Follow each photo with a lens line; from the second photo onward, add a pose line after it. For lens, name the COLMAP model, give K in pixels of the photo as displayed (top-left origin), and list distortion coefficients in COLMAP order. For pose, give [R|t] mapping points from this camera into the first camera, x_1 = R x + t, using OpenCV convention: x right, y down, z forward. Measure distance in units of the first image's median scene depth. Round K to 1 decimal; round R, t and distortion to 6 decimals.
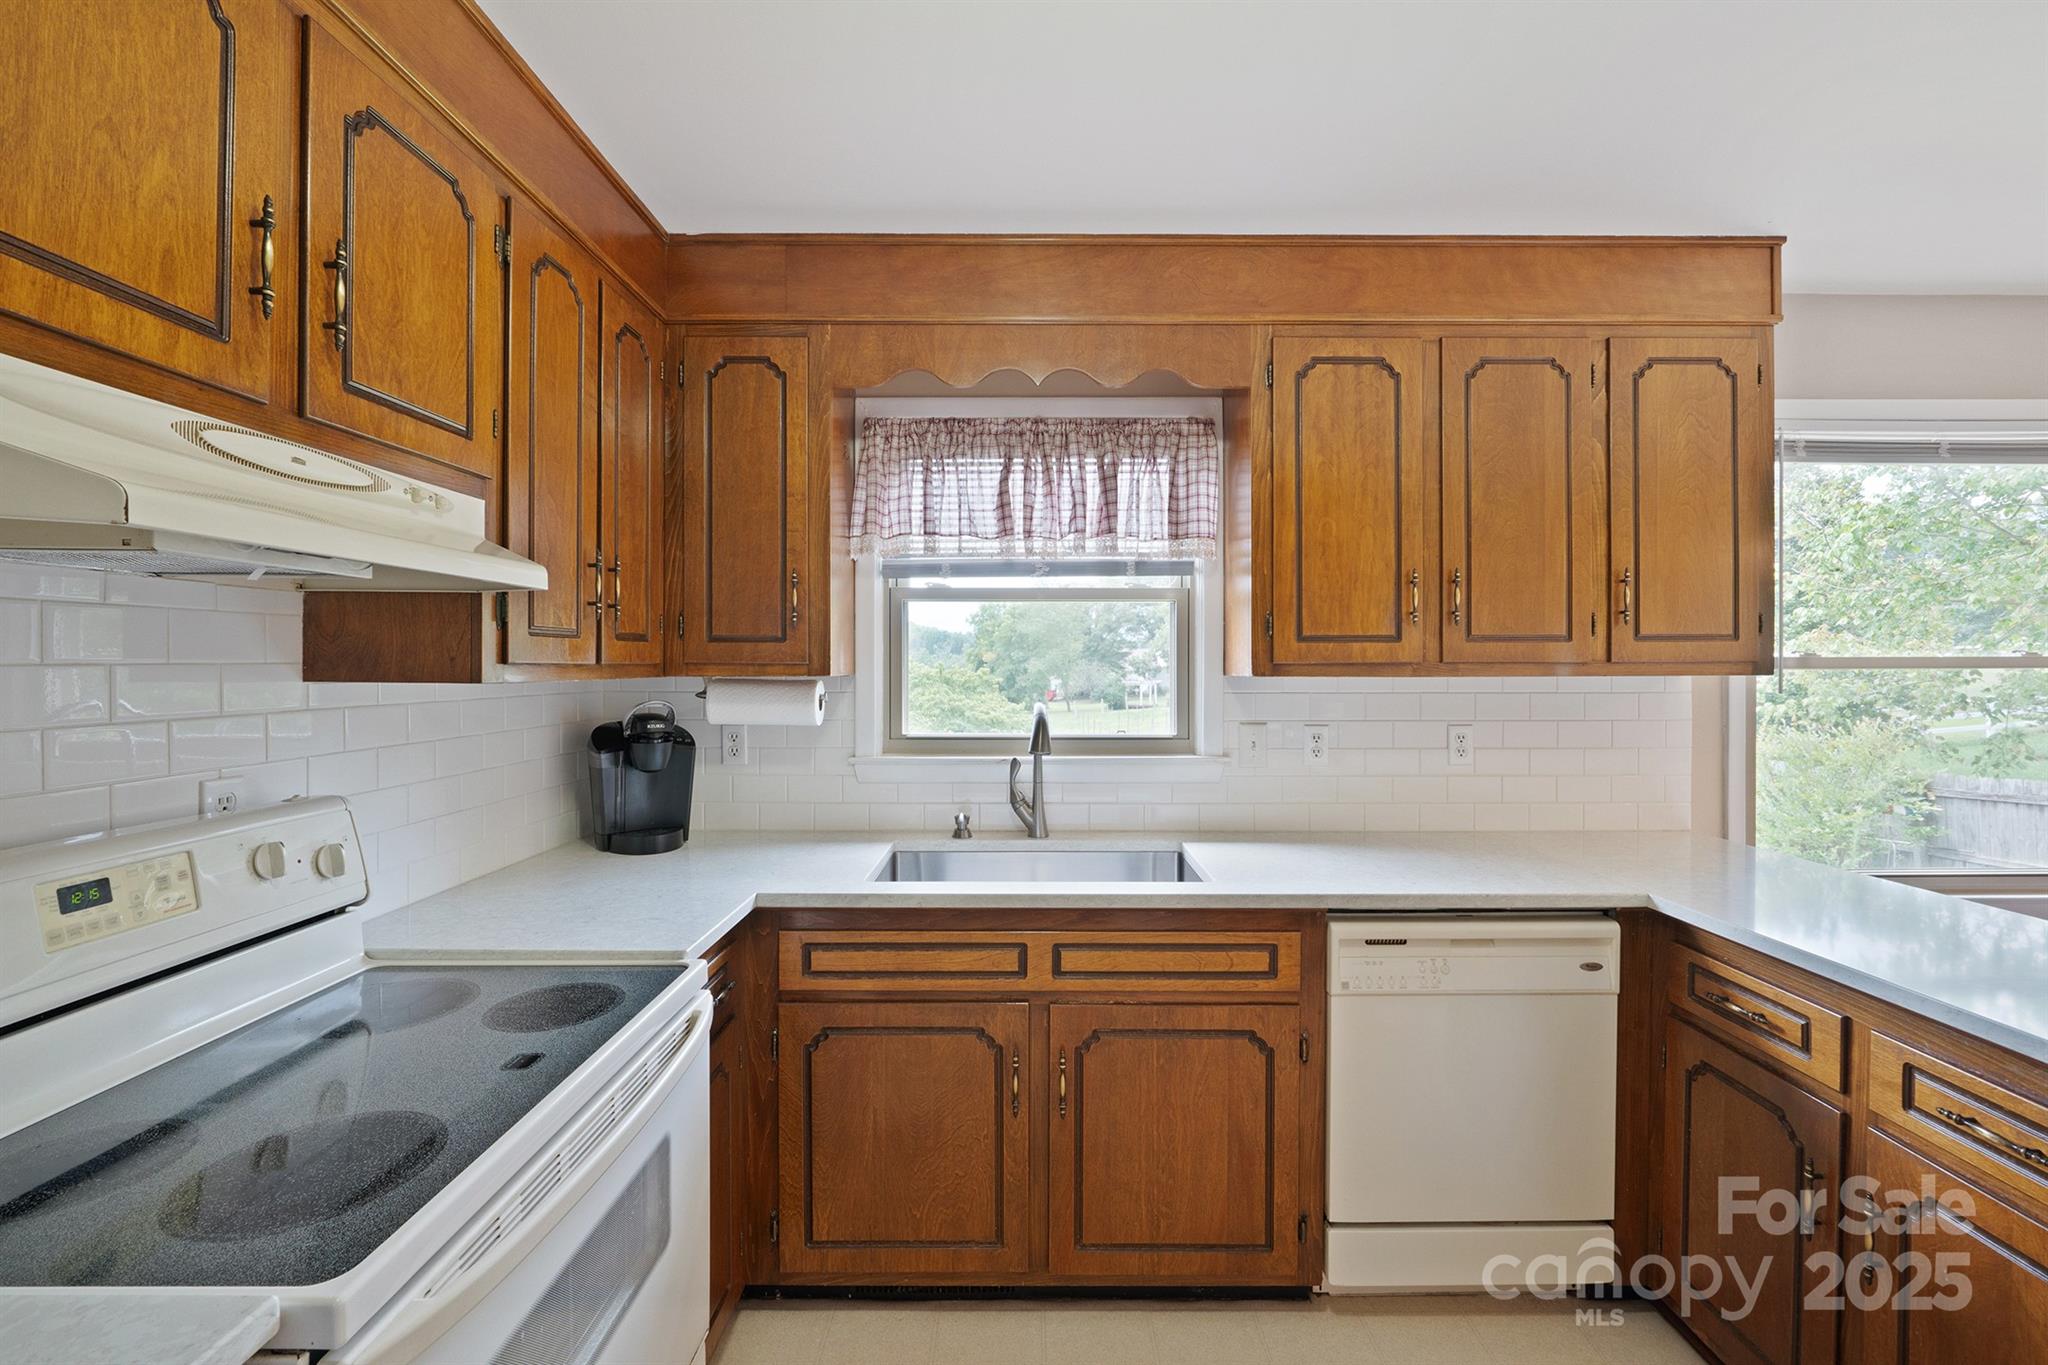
lens RADIAL K [[862.6, 0, 1039.7], [0, 862.6, 671.2], [0, 0, 1]] dist [-0.006717, -0.000241]
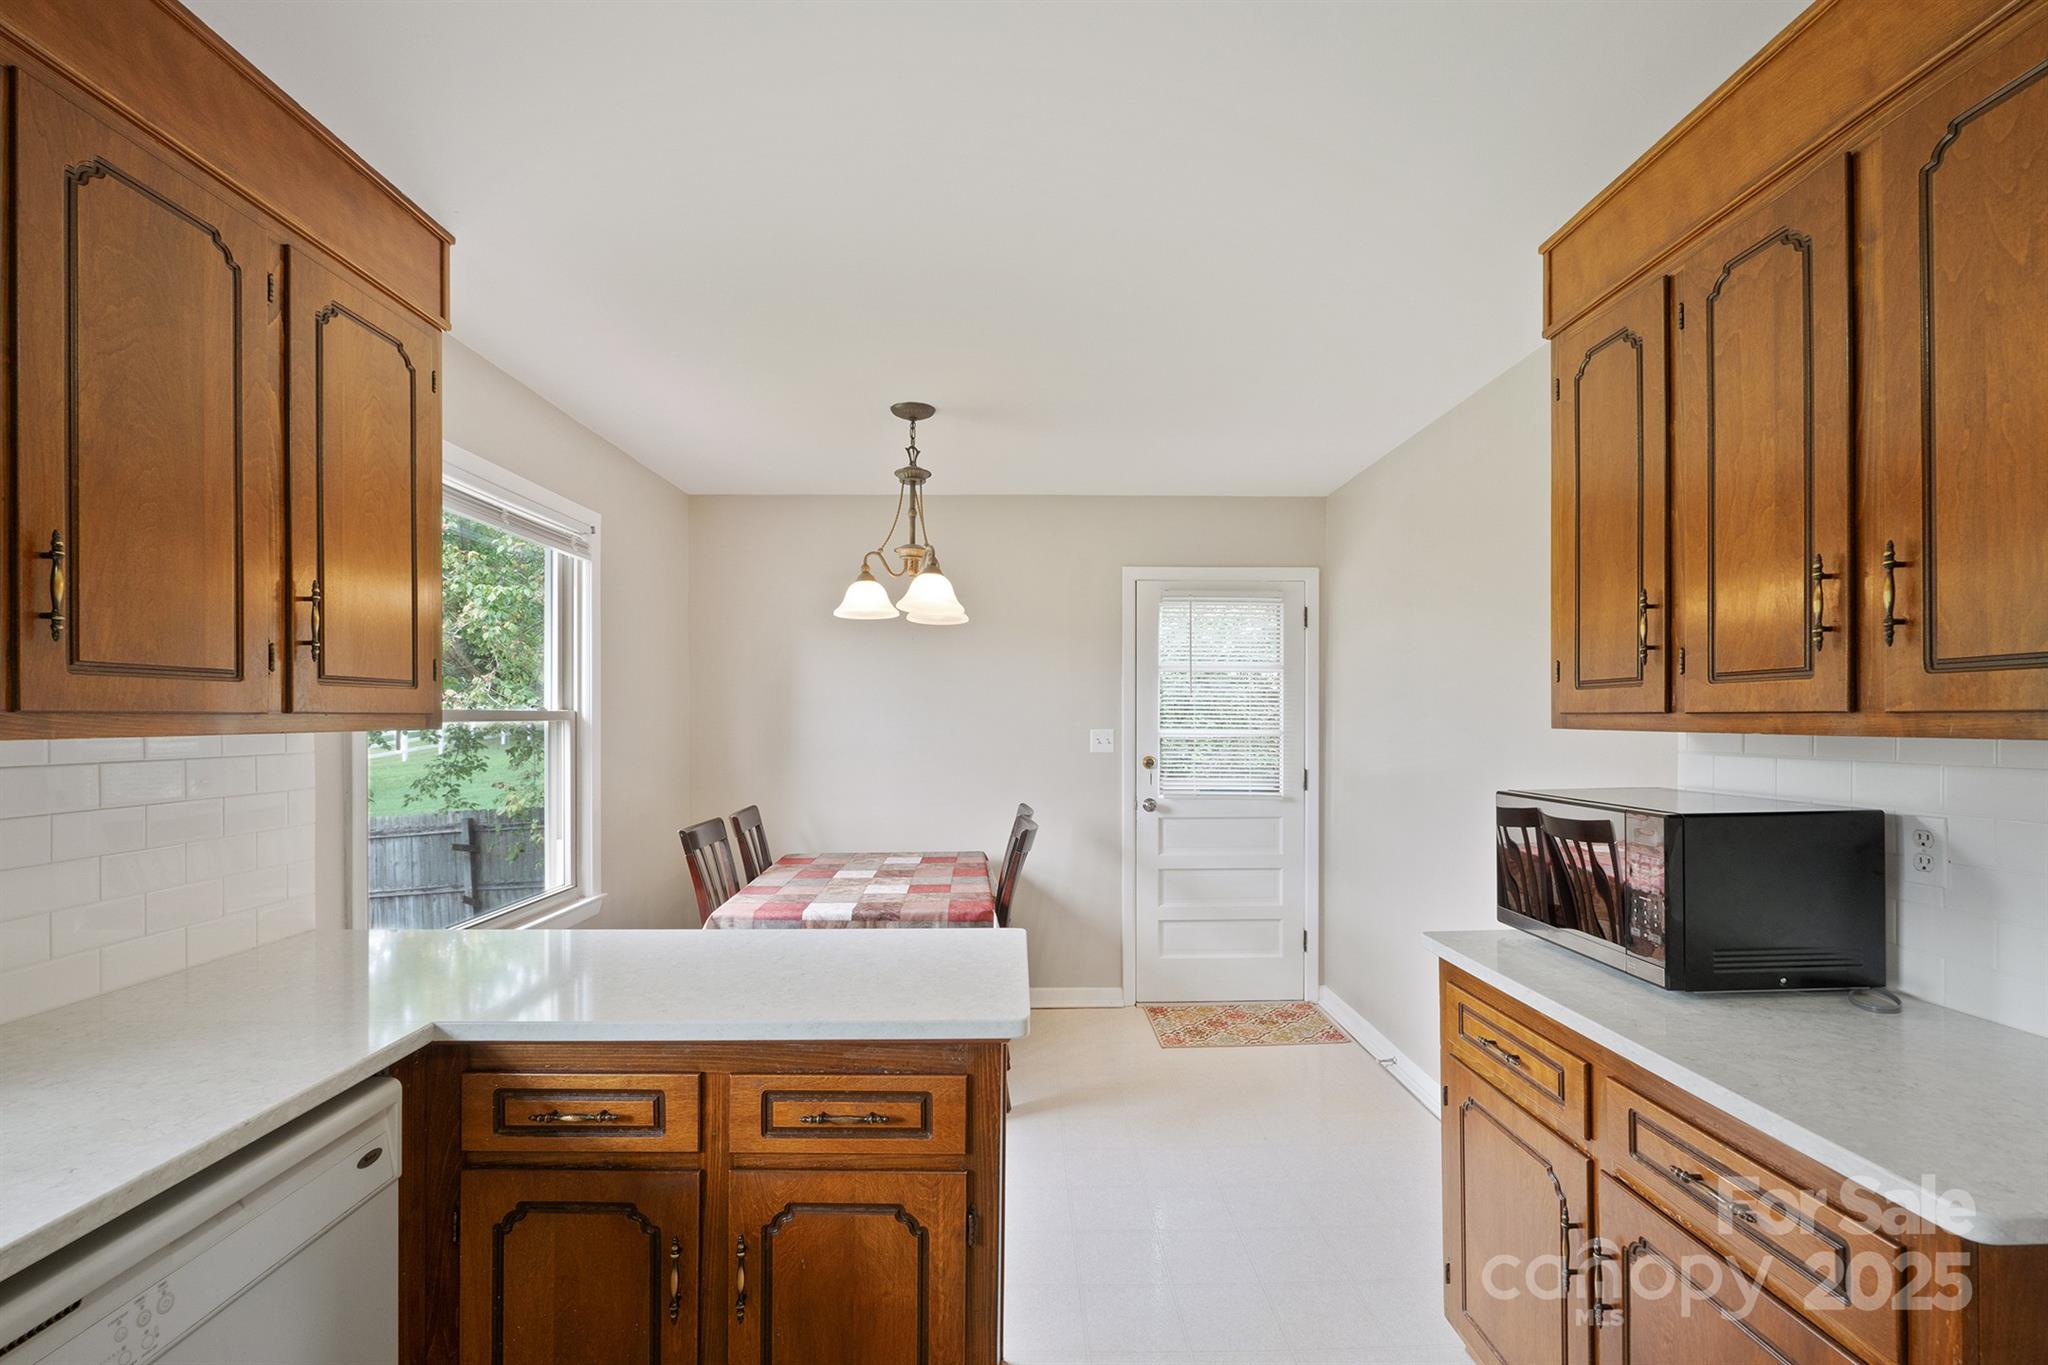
lens RADIAL K [[862.6, 0, 1018.1], [0, 862.6, 724.4], [0, 0, 1]] dist [-0.006717, -0.000241]
pose [[-0.007773, -0.008648, 0.999932, -0.035447], [0.005046, 0.999950, 0.008687, -0.004572], [-0.999957, 0.005113, -0.007729, 0.419652]]
